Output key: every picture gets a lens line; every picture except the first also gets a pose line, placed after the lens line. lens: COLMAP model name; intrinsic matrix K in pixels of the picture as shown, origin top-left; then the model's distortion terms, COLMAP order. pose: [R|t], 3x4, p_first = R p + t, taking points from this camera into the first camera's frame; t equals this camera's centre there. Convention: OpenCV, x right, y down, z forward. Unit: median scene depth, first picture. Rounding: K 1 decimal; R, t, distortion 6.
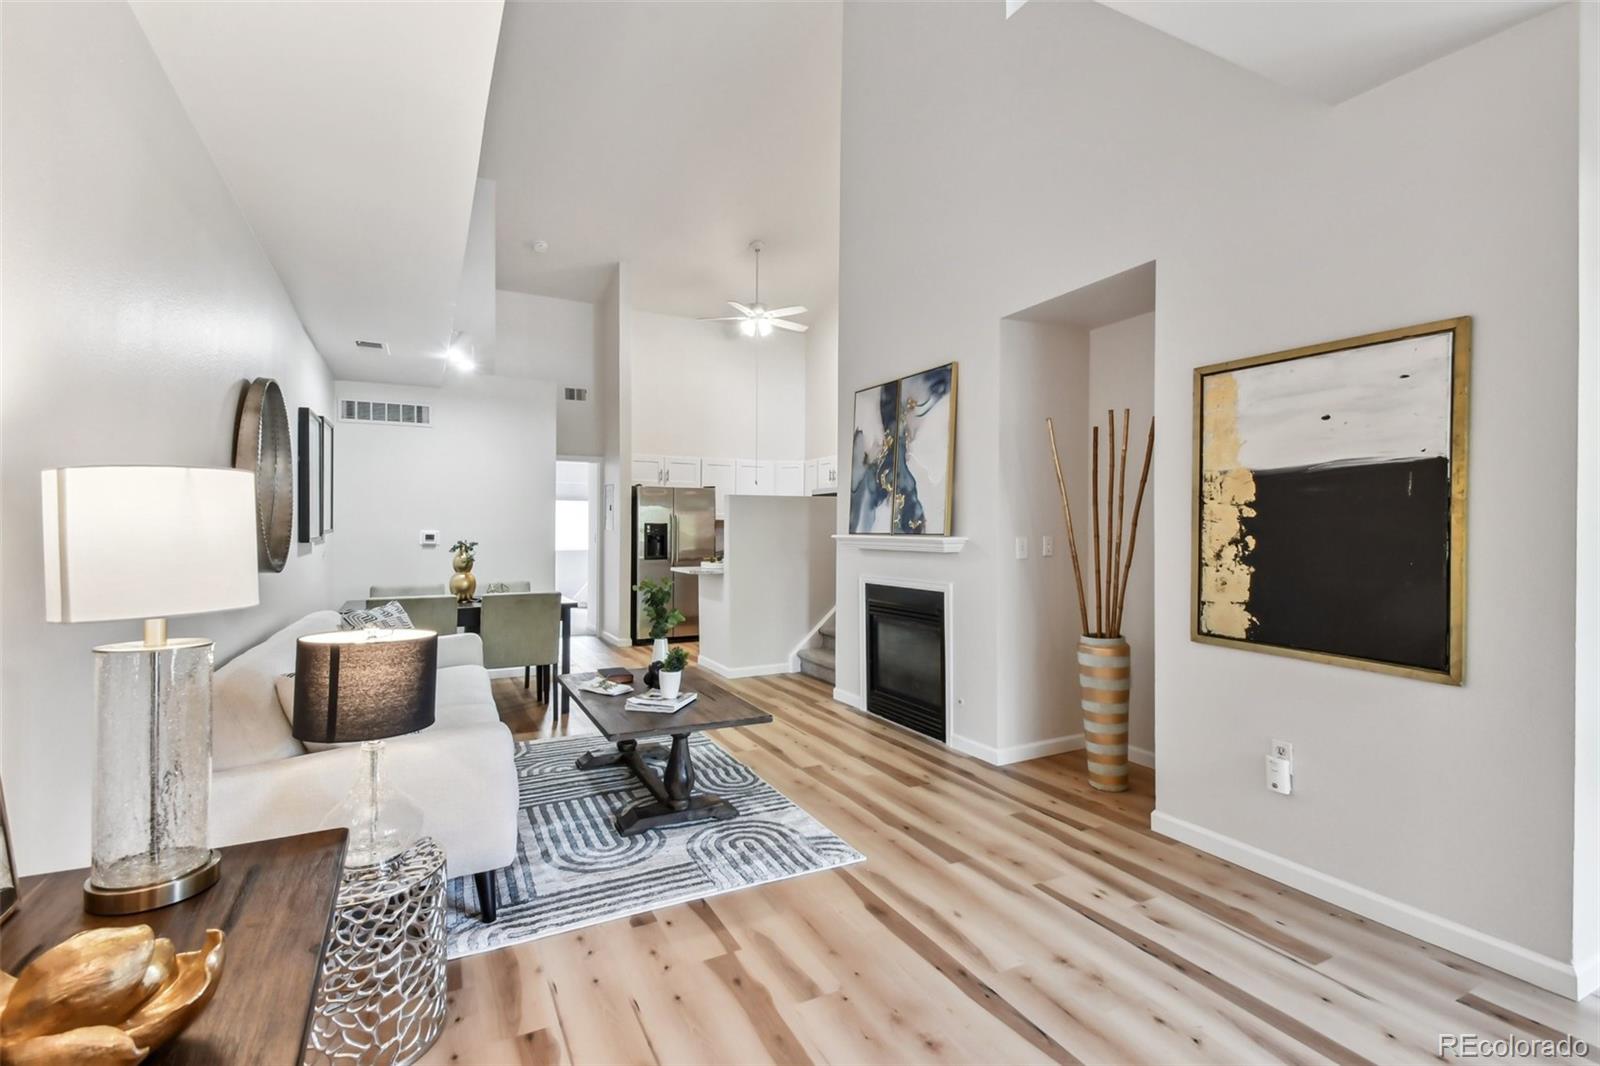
lens RADIAL K [[717.6, 0, 798.9], [0, 717.6, 528.5], [0, 0, 1]] dist [0.026901, -0.016888]
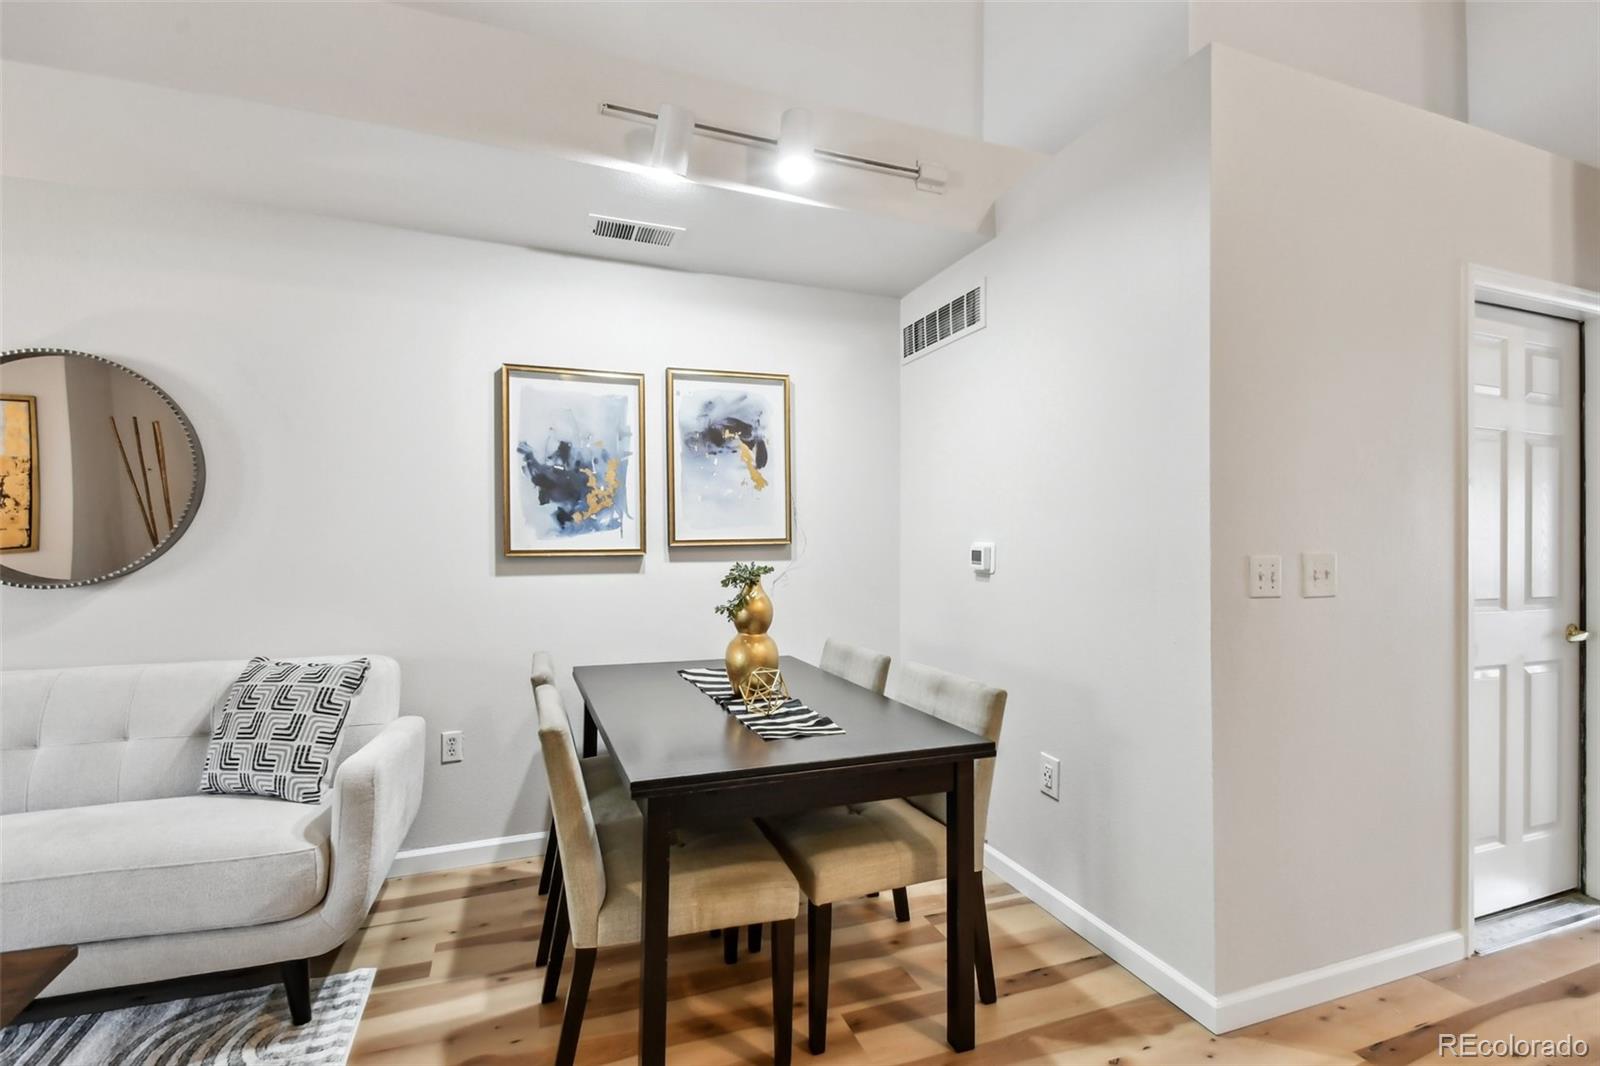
lens RADIAL K [[717.6, 0, 787.8], [0, 717.6, 531.1], [0, 0, 1]] dist [0.026901, -0.016888]
pose [[-0.127122, -0.006093, -0.991868, -0.033352], [-0.005468, 0.999970, -0.005442, -0.003117], [0.991872, 0.004732, -0.127151, 1.707725]]
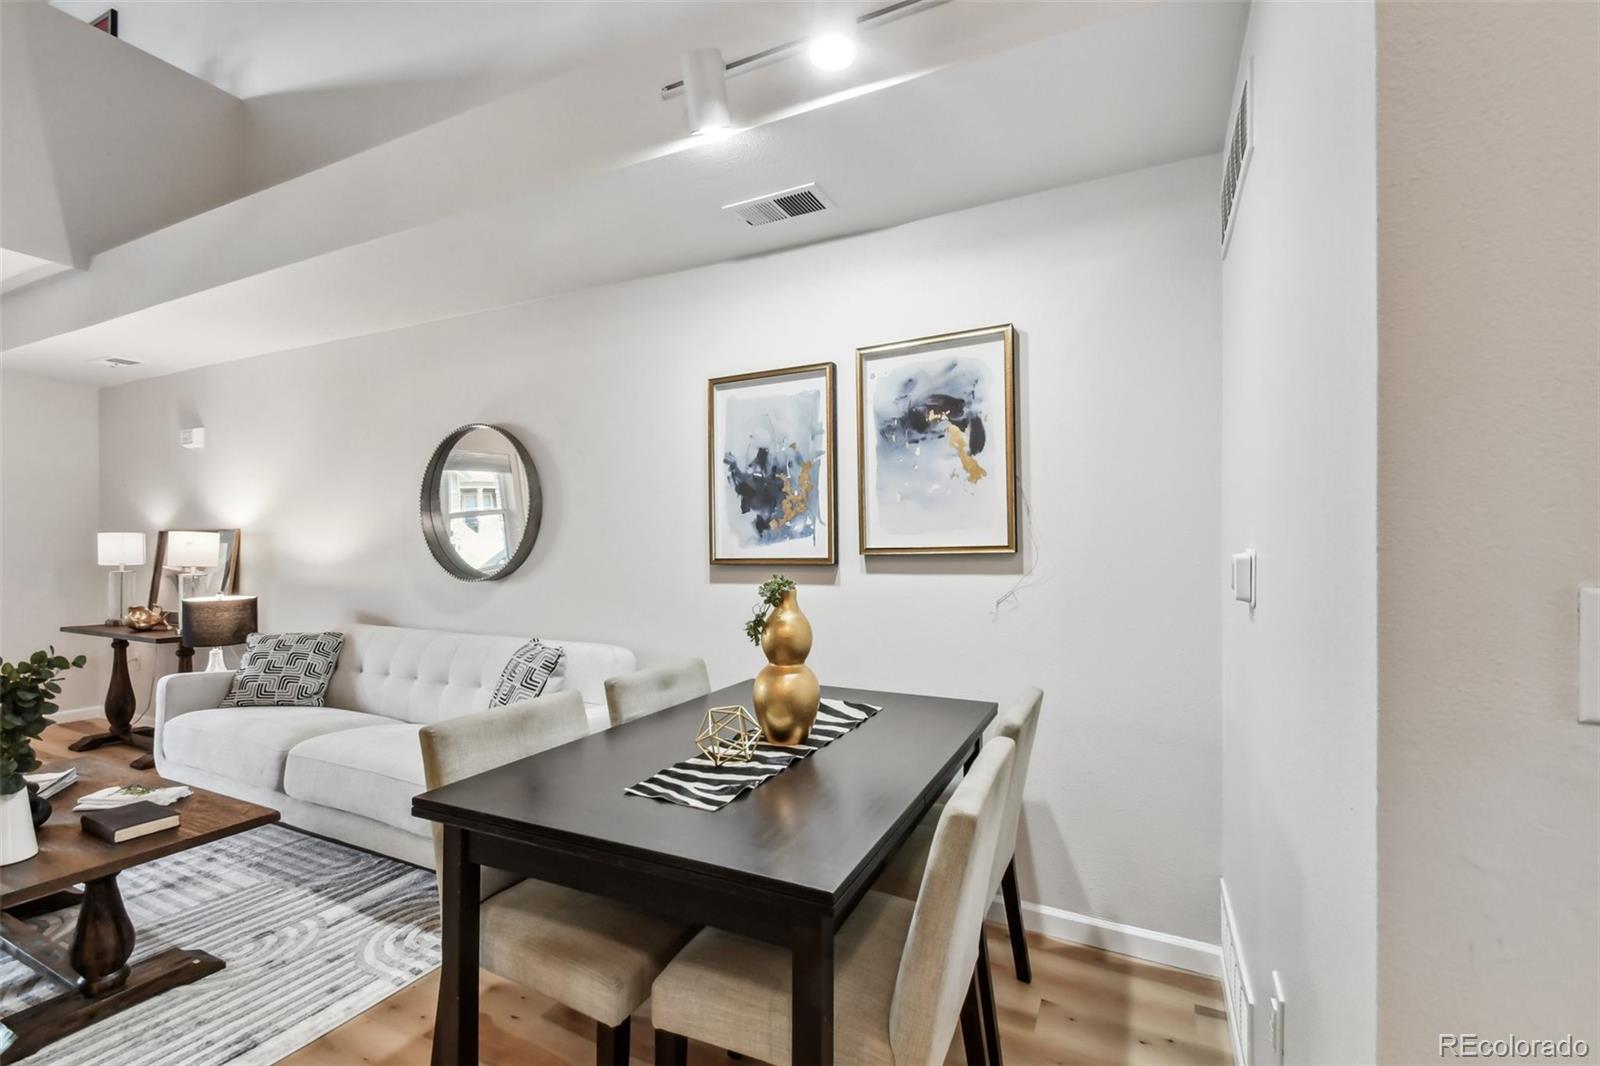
lens RADIAL K [[717.6, 0, 778.9], [0, 717.6, 549.0], [0, 0, 1]] dist [0.026901, -0.016888]
pose [[-0.813468, 0.004859, -0.581590, -0.398435], [0.002474, 0.999985, 0.004895, 0.001034], [0.581605, 0.002543, -0.813468, 2.041600]]
